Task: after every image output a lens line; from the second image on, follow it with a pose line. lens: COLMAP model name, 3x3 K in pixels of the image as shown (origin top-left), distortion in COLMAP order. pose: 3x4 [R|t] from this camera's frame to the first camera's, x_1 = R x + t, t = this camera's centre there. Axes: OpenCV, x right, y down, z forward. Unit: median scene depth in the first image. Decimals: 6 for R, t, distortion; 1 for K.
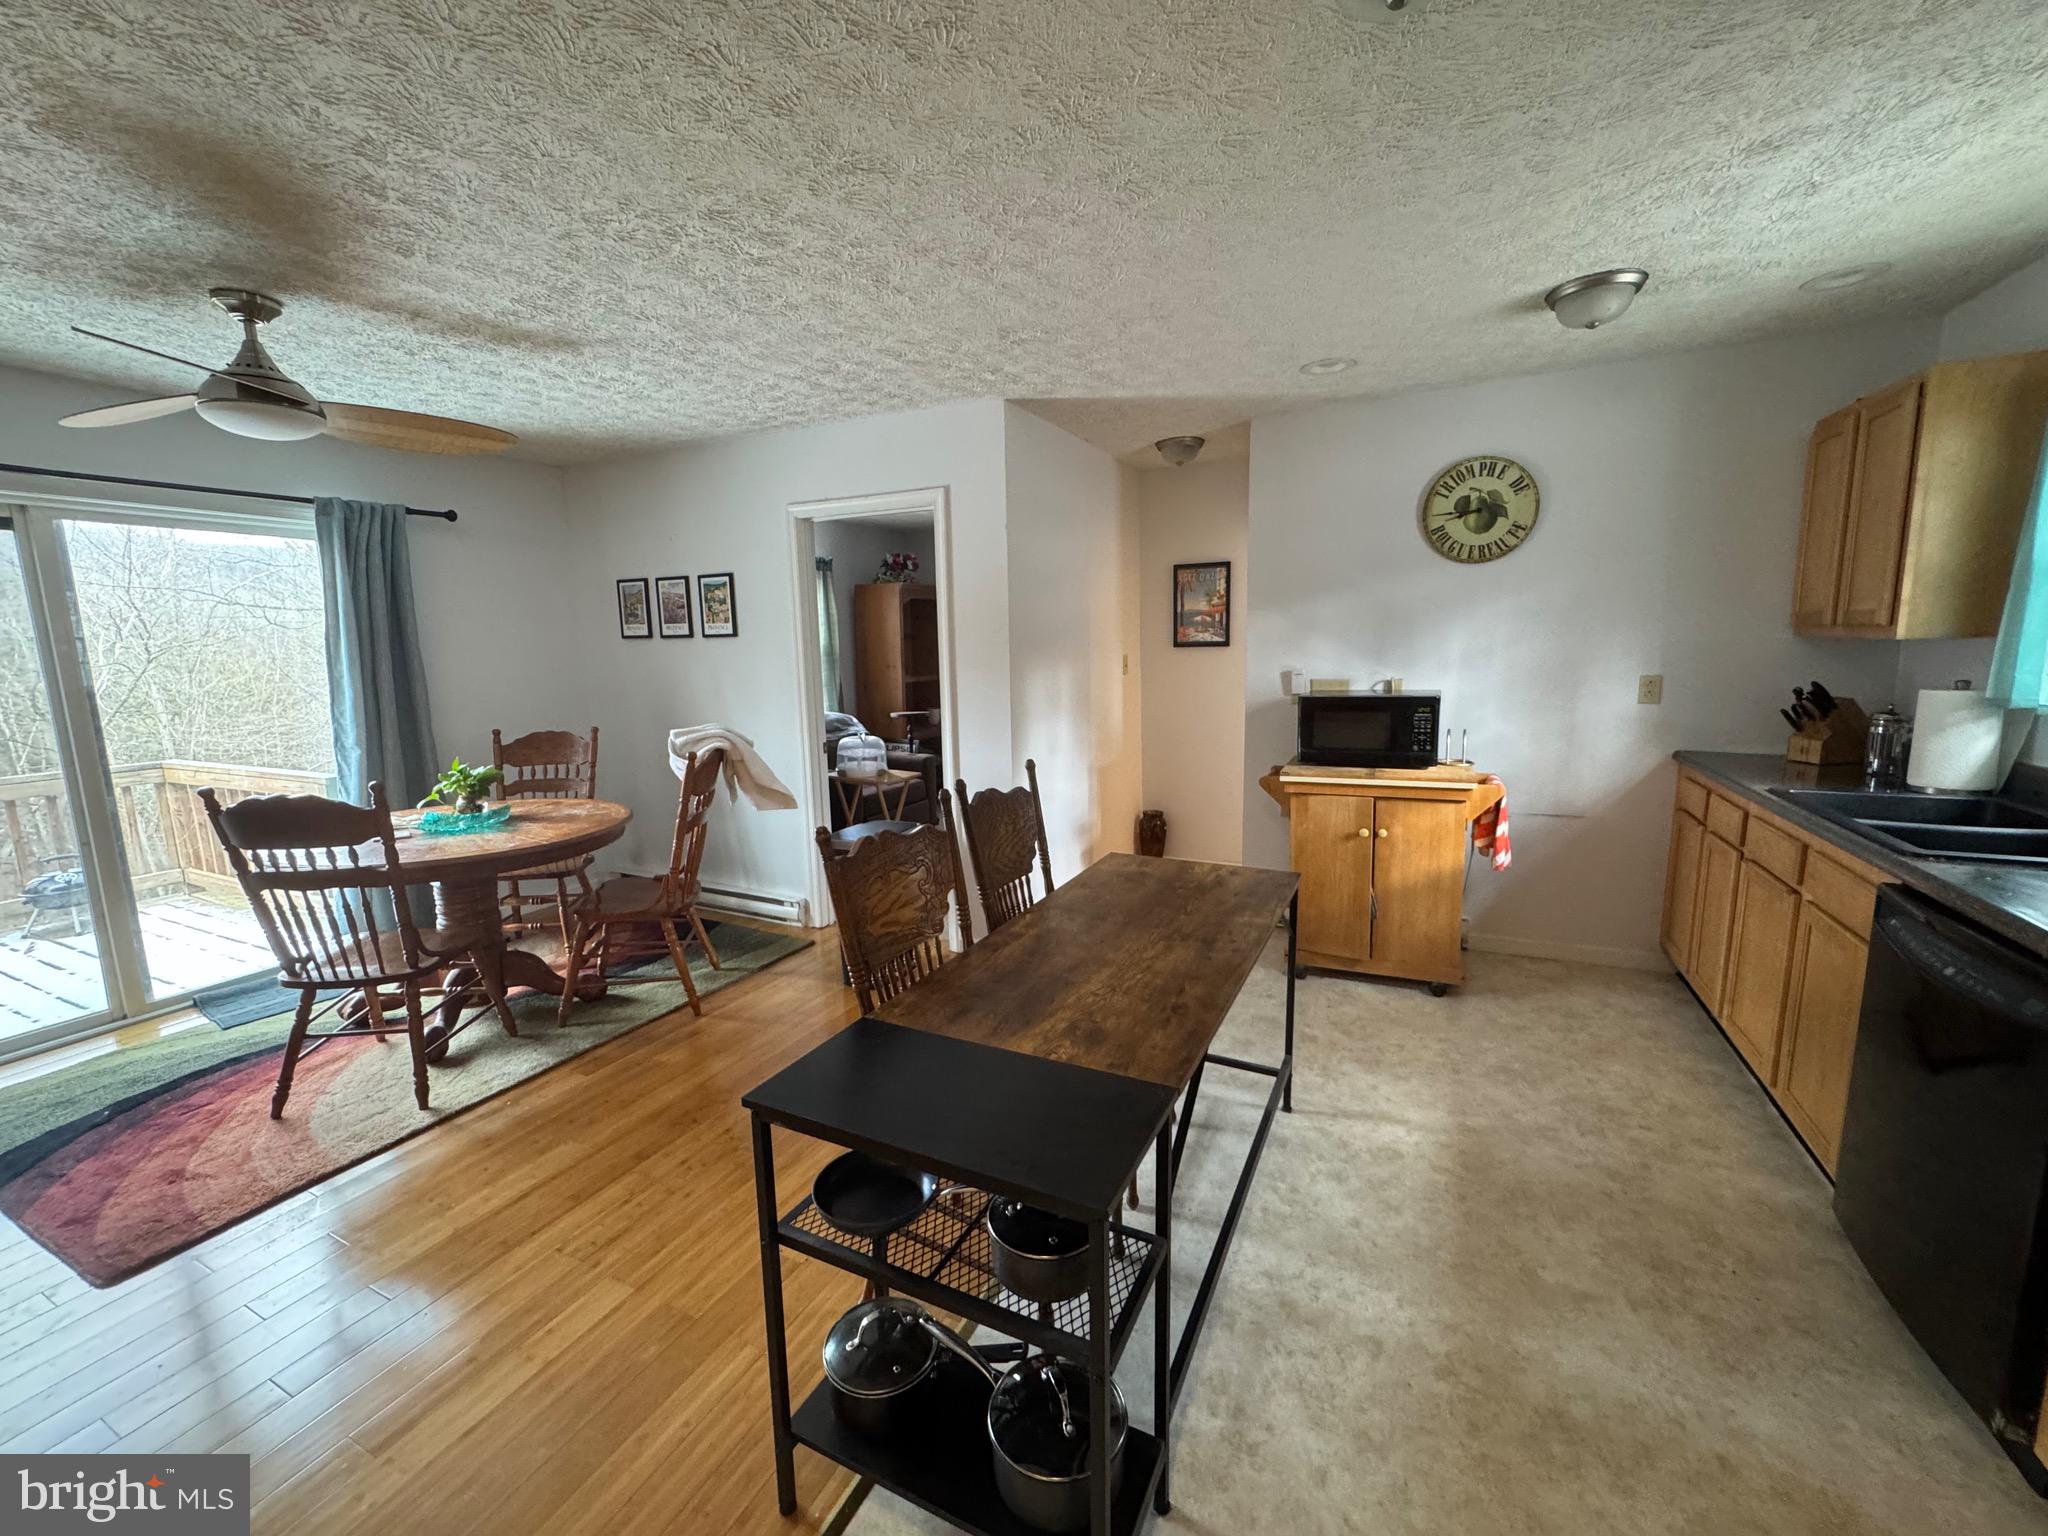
lens RADIAL K [[815.5, 0, 1023.6], [0, 815.5, 764.1], [0, 0, 1]] dist [-0.001677, -0.000222]
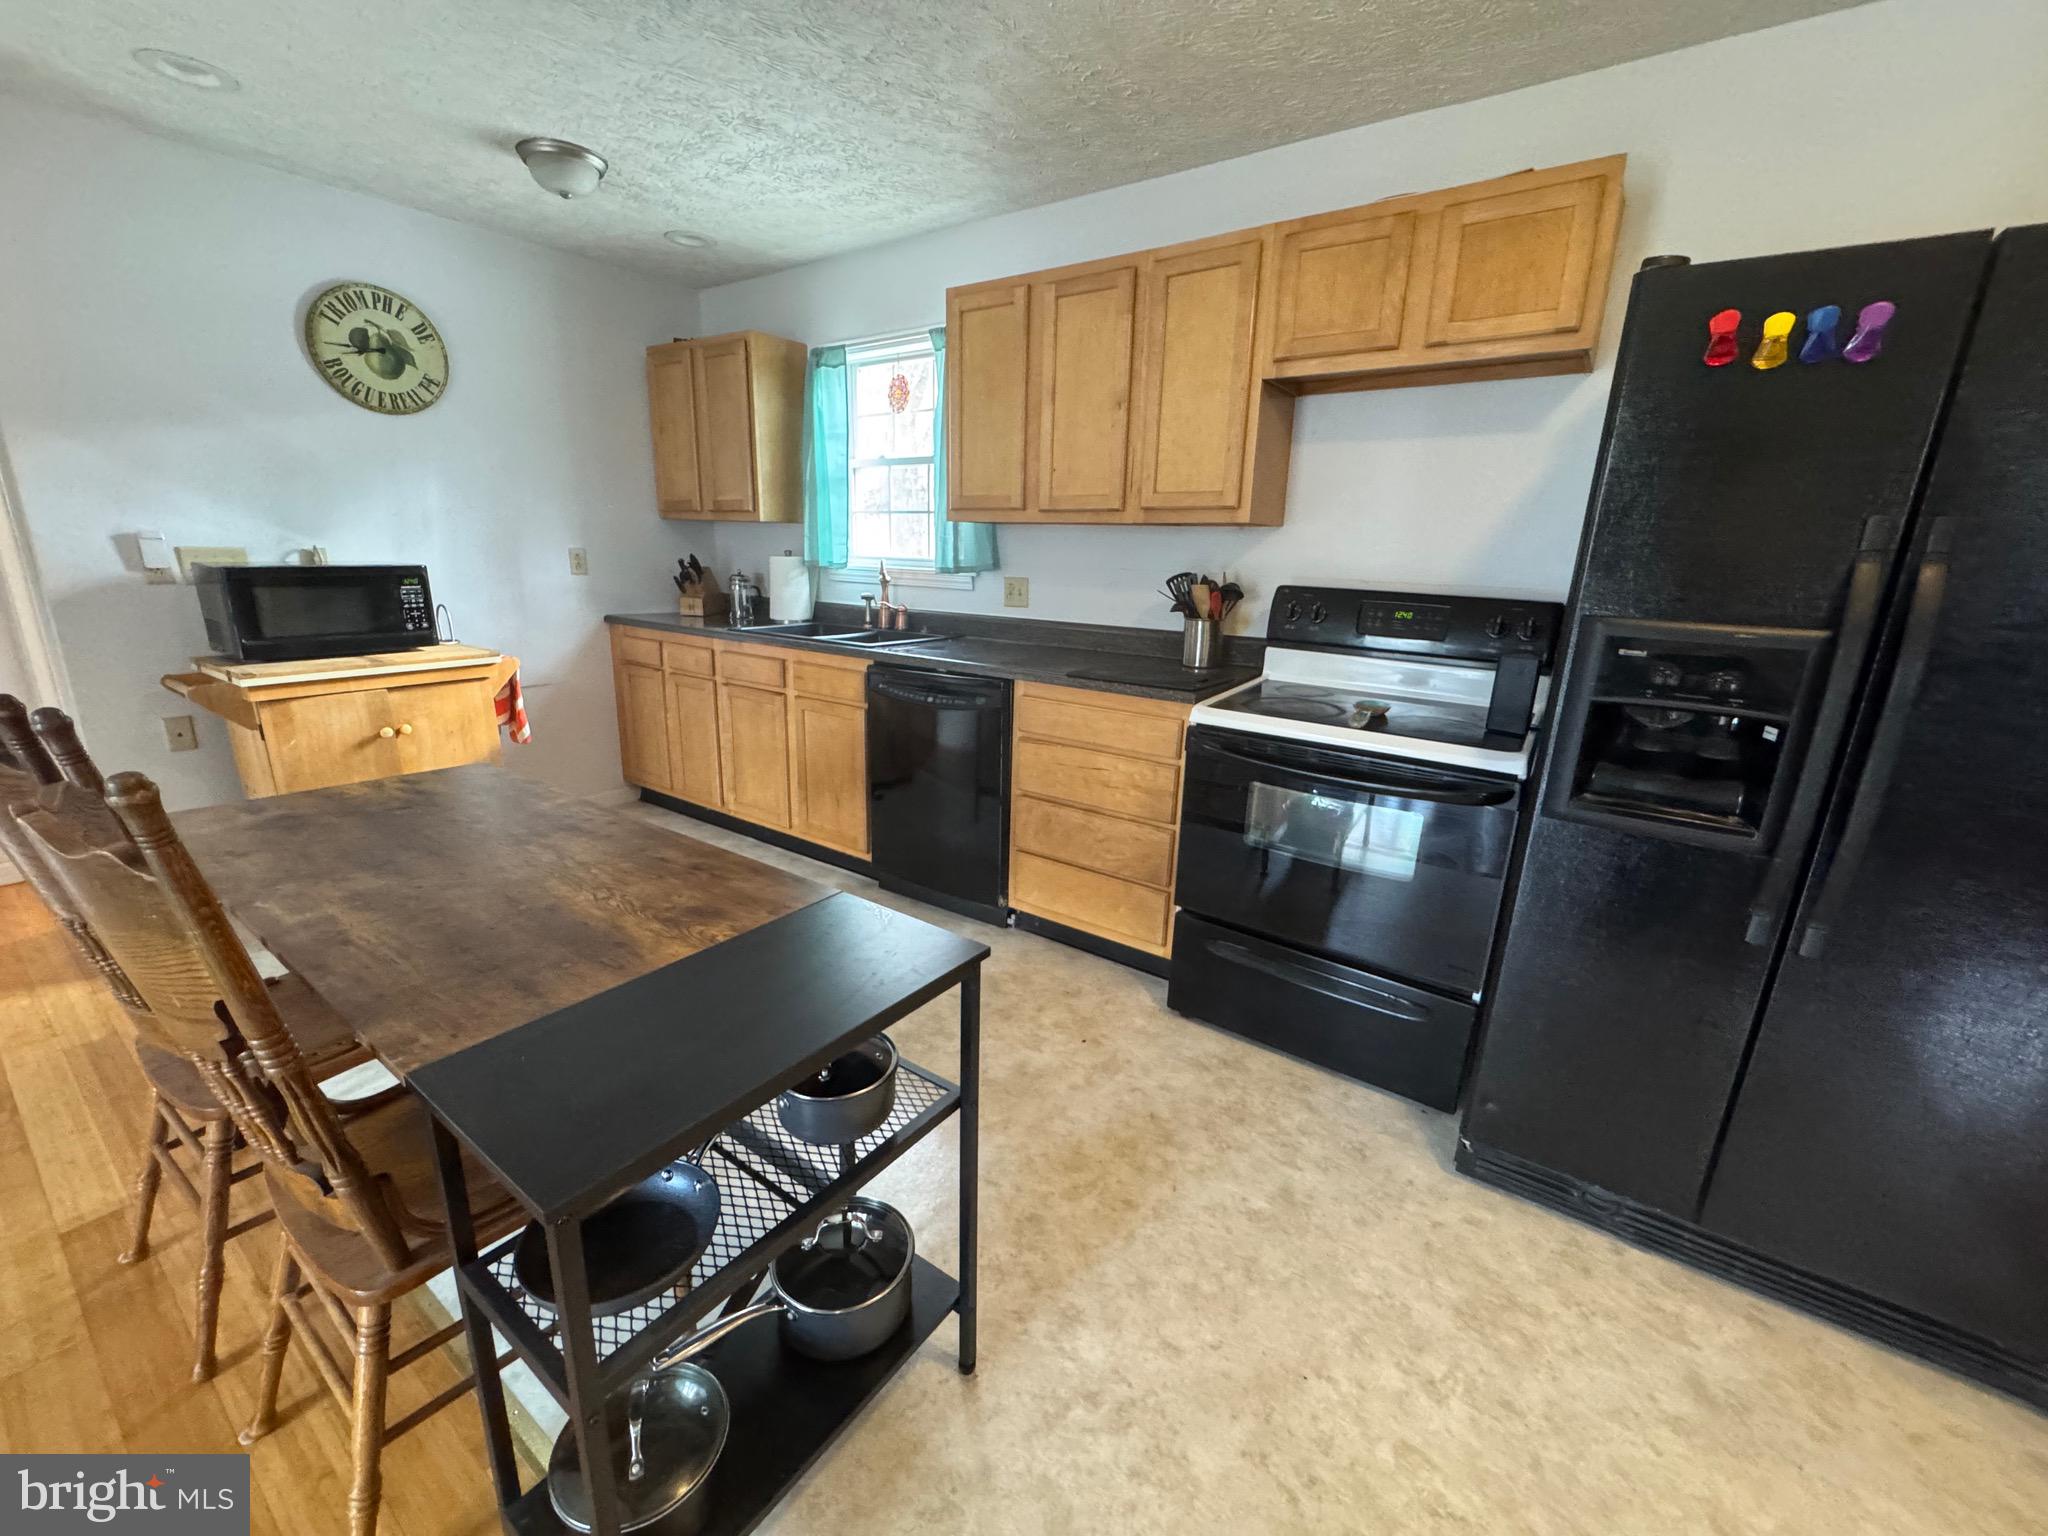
lens RADIAL K [[815.5, 0, 1021.3], [0, 815.5, 764.7], [0, 0, 1]] dist [-0.001677, -0.000222]
pose [[0.156672, -0.224885, 0.961707, -0.359911], [0.116384, 0.971152, 0.208133, 0.022995], [-0.980770, 0.079318, 0.178325, 0.276810]]
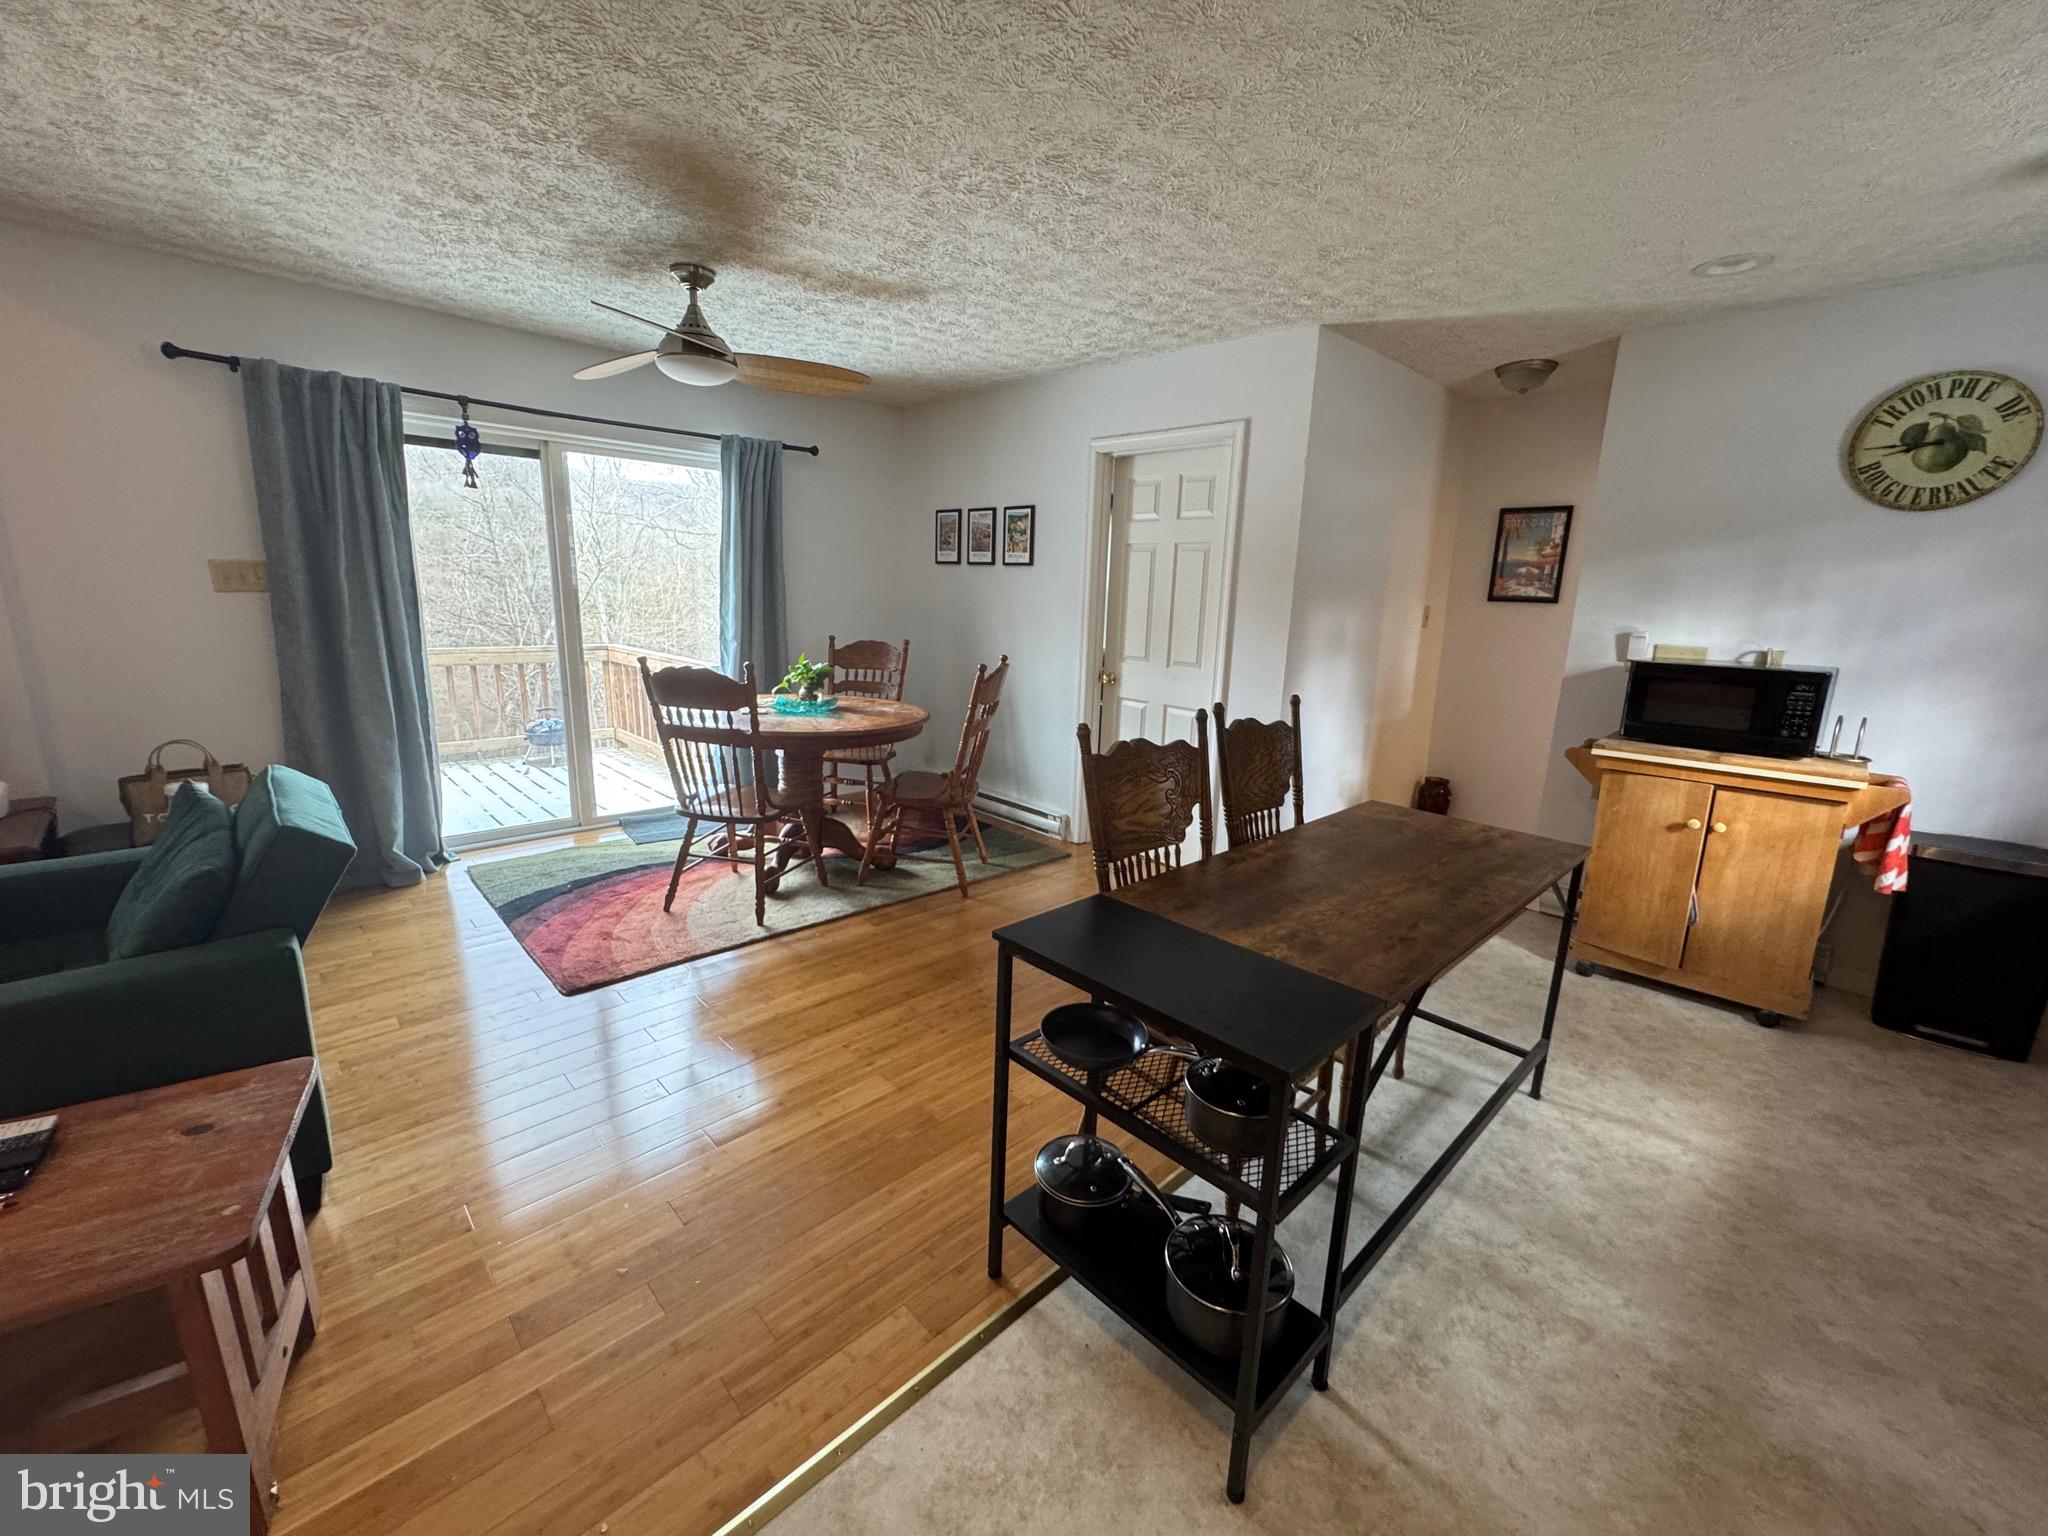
lens RADIAL K [[815.5, 0, 1024.7], [0, 815.5, 763.2], [0, 0, 1]] dist [-0.001677, -0.000222]
pose [[0.939575, 0.122151, -0.319808, 0.025463], [-0.102197, 0.991661, 0.078517, 0.031499], [0.326732, -0.041090, 0.944223, -0.052999]]
